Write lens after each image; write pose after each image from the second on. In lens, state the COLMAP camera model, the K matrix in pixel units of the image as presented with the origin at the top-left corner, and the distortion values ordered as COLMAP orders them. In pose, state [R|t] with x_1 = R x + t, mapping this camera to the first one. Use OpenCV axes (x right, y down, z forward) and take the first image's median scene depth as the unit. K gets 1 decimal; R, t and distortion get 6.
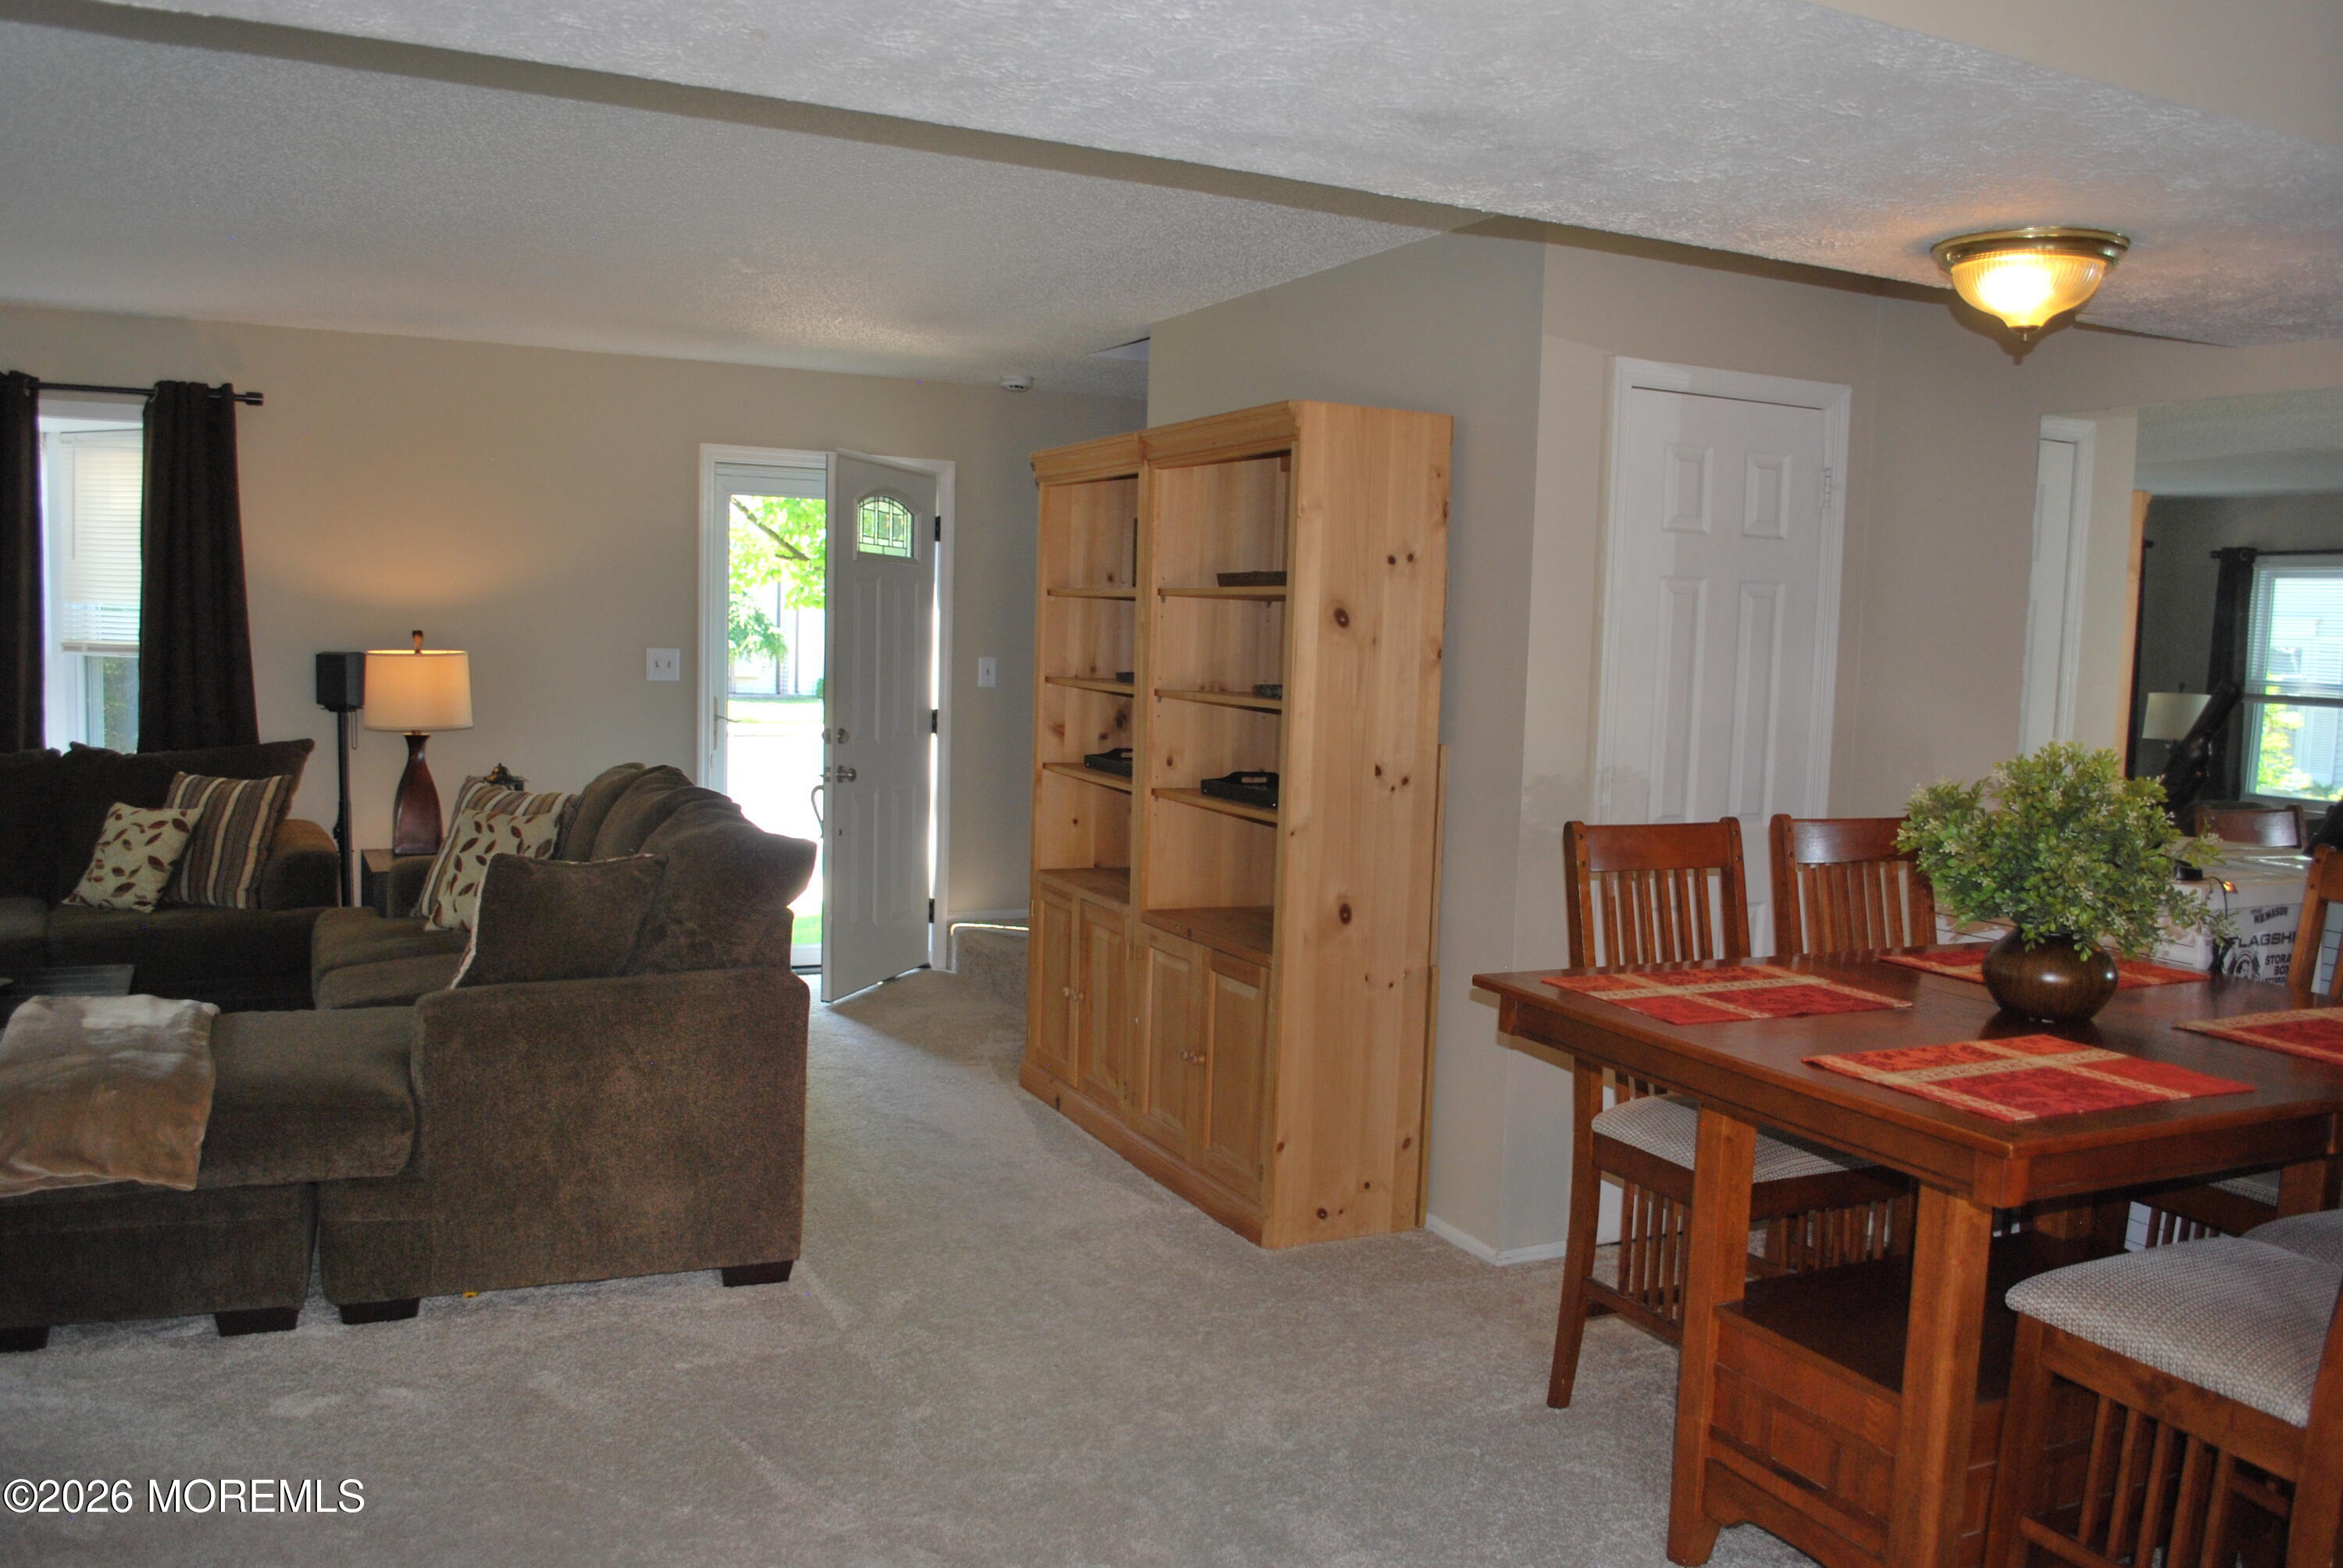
lens RADIAL K [[1850.4, 0, 1179.8], [0, 1850.4, 797.9], [0, 0, 1]] dist [-0.088223, 0.015949]
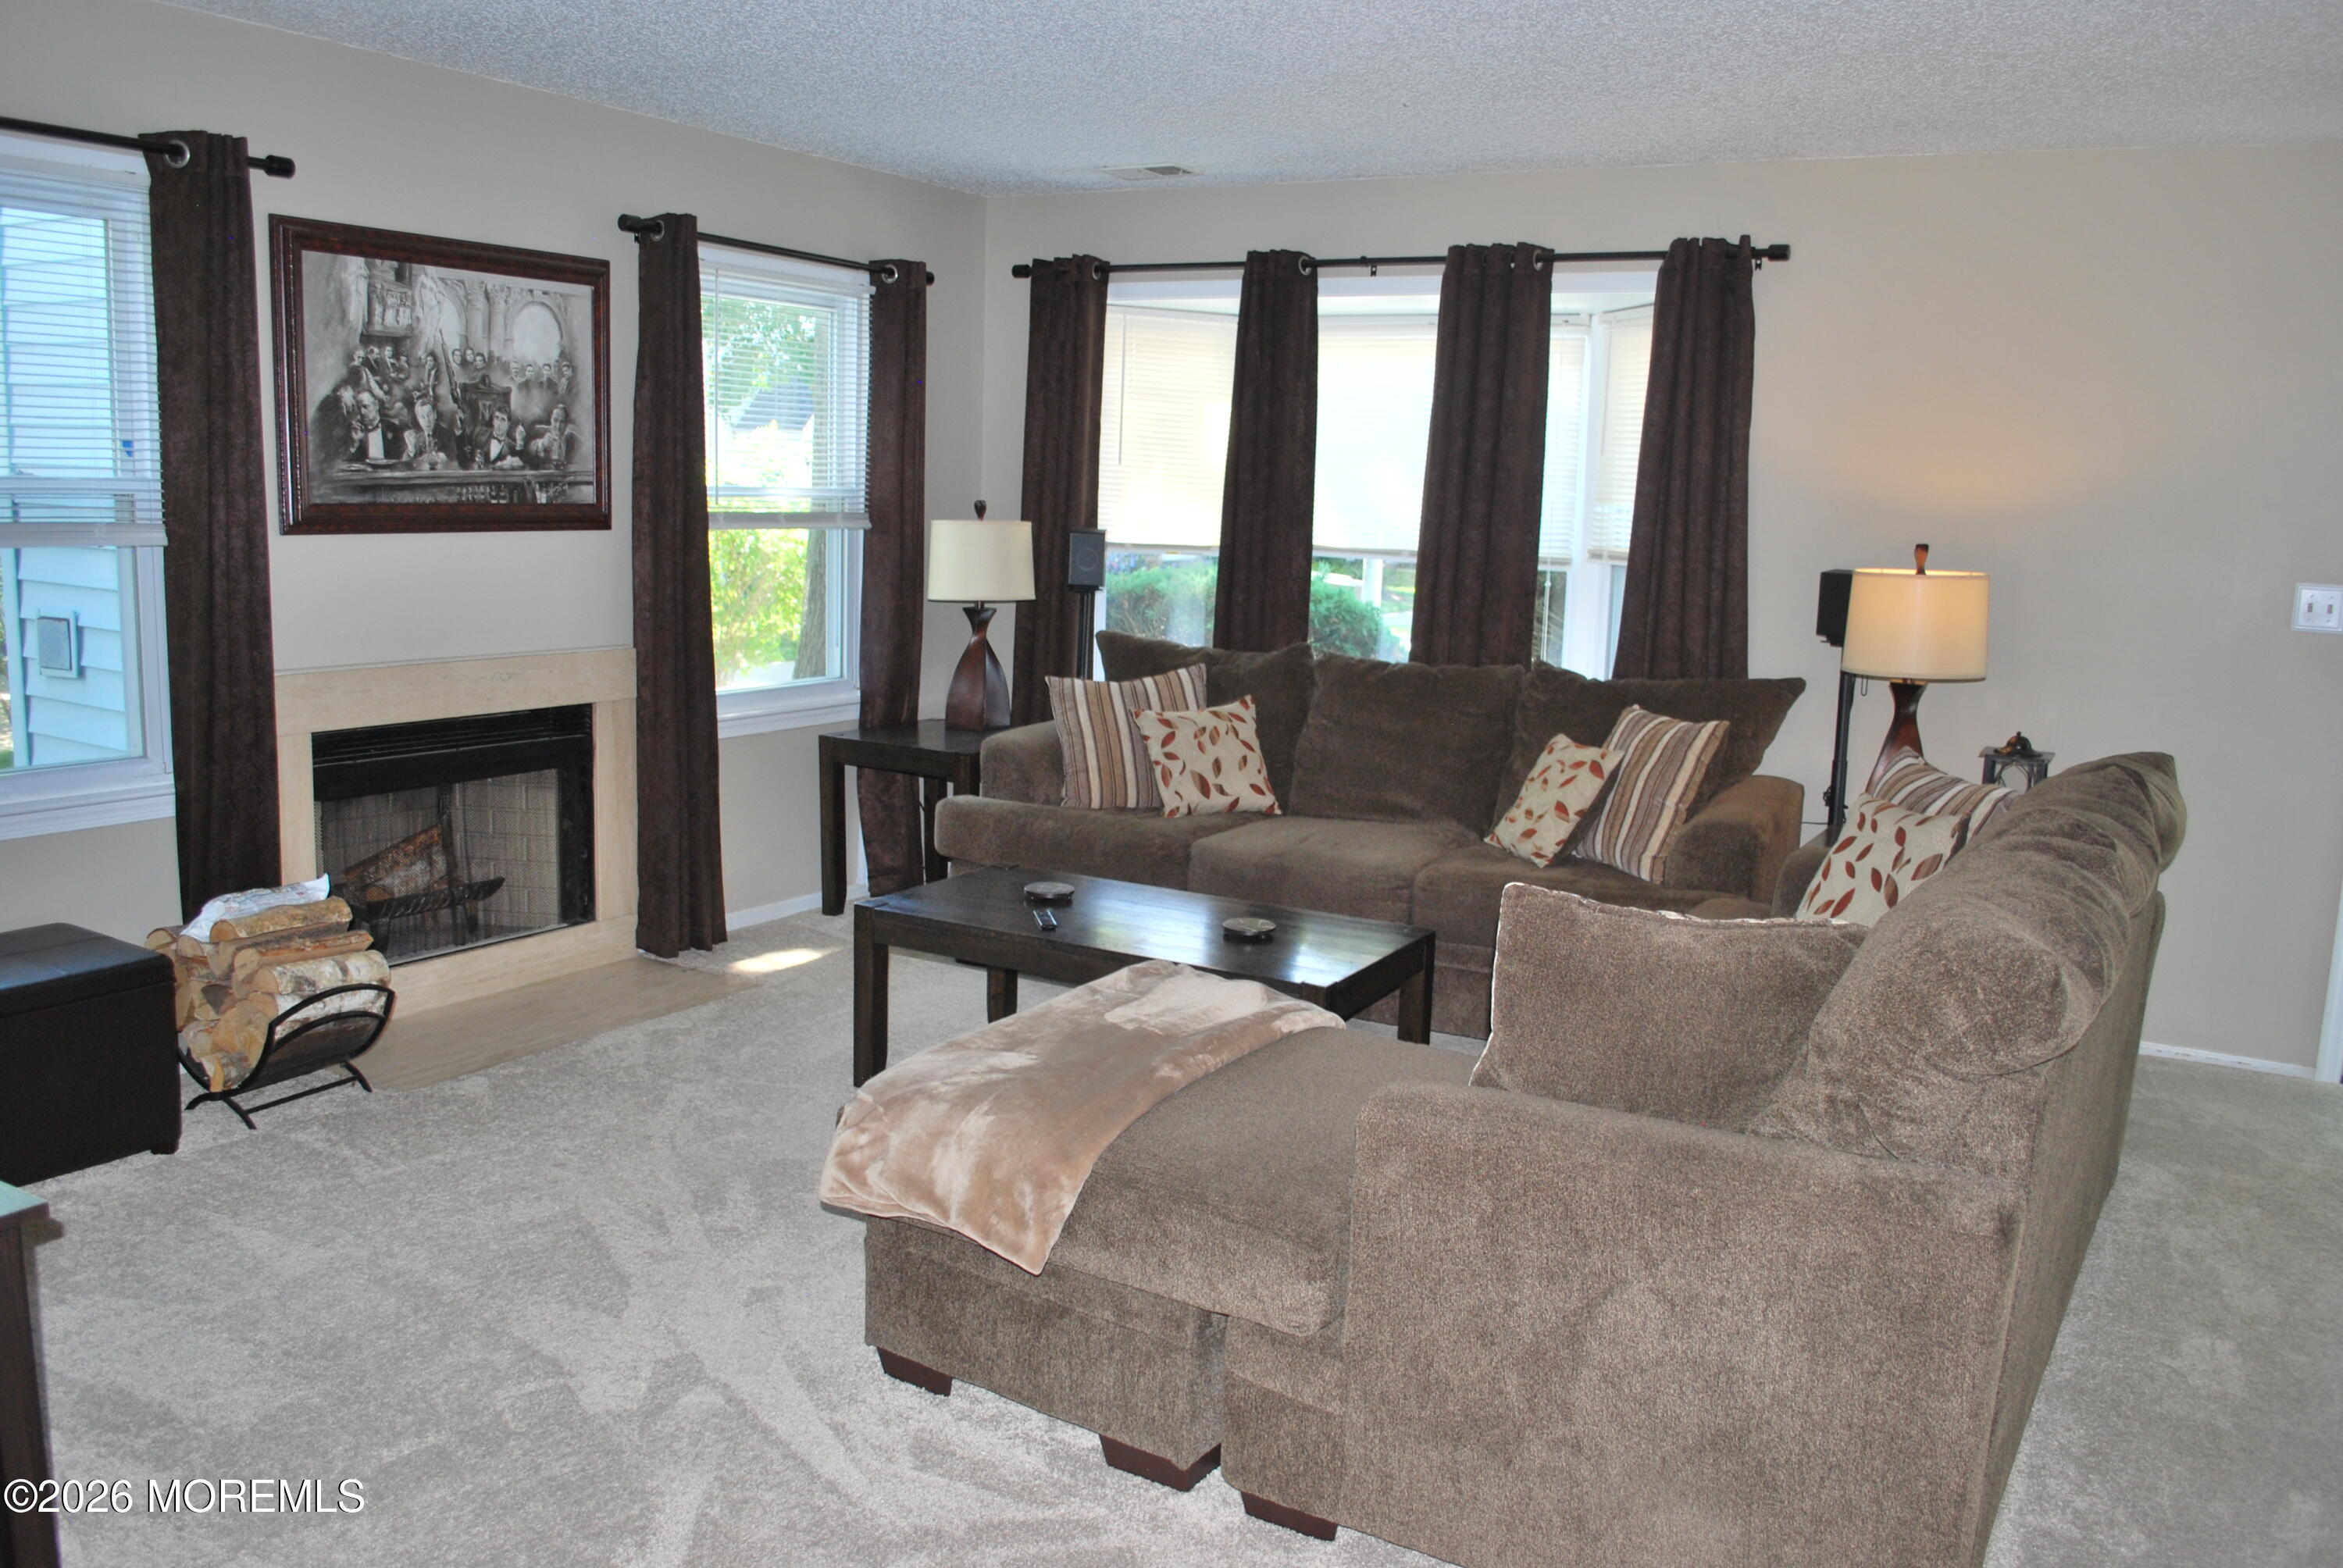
lens RADIAL K [[1850.4, 0, 1187.8], [0, 1850.4, 804.2], [0, 0, 1]] dist [-0.088223, 0.015949]
pose [[0.549955, 0.126568, -0.825548, 0.075195], [-0.093725, 0.991560, 0.089582, -0.042060], [0.829919, 0.028108, 0.557176, 0.564717]]
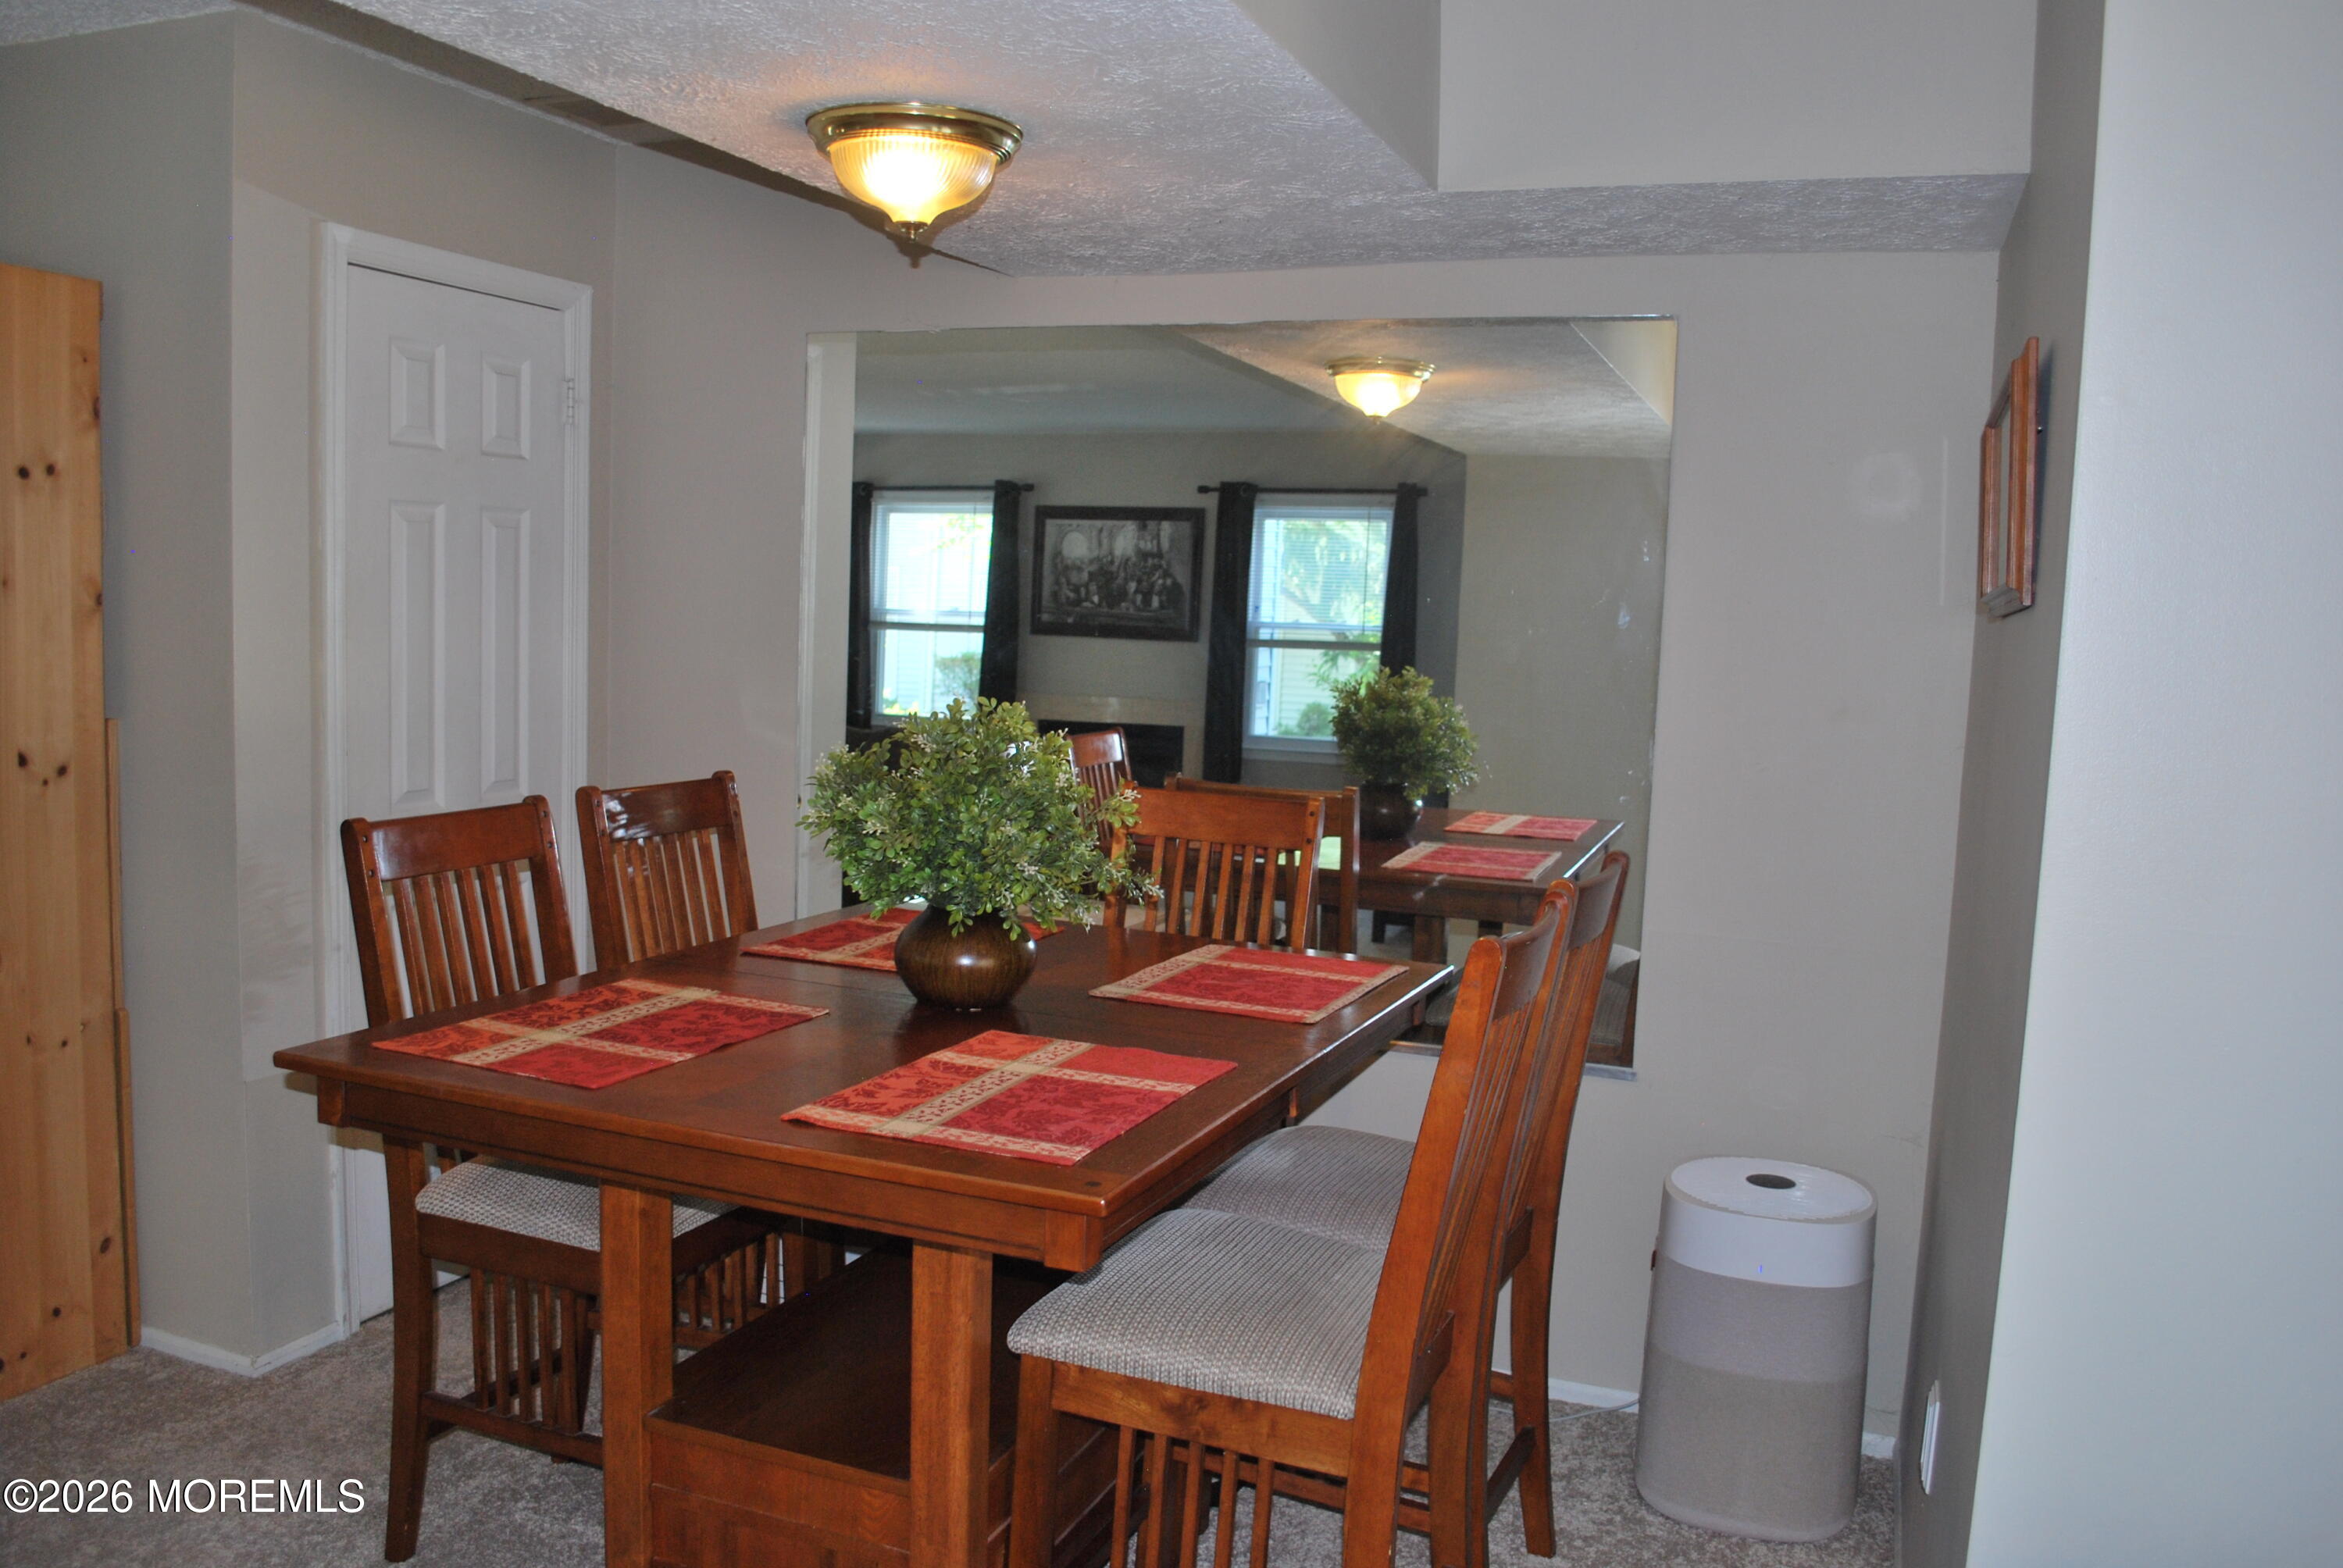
lens RADIAL K [[1850.4, 0, 1182.0], [0, 1850.4, 803.1], [0, 0, 1]] dist [-0.088223, 0.015949]
pose [[0.736448, -0.077114, 0.672084, -0.038284], [0.048316, 0.996940, 0.061446, -0.022340], [-0.674766, -0.012779, 0.737921, 0.193586]]
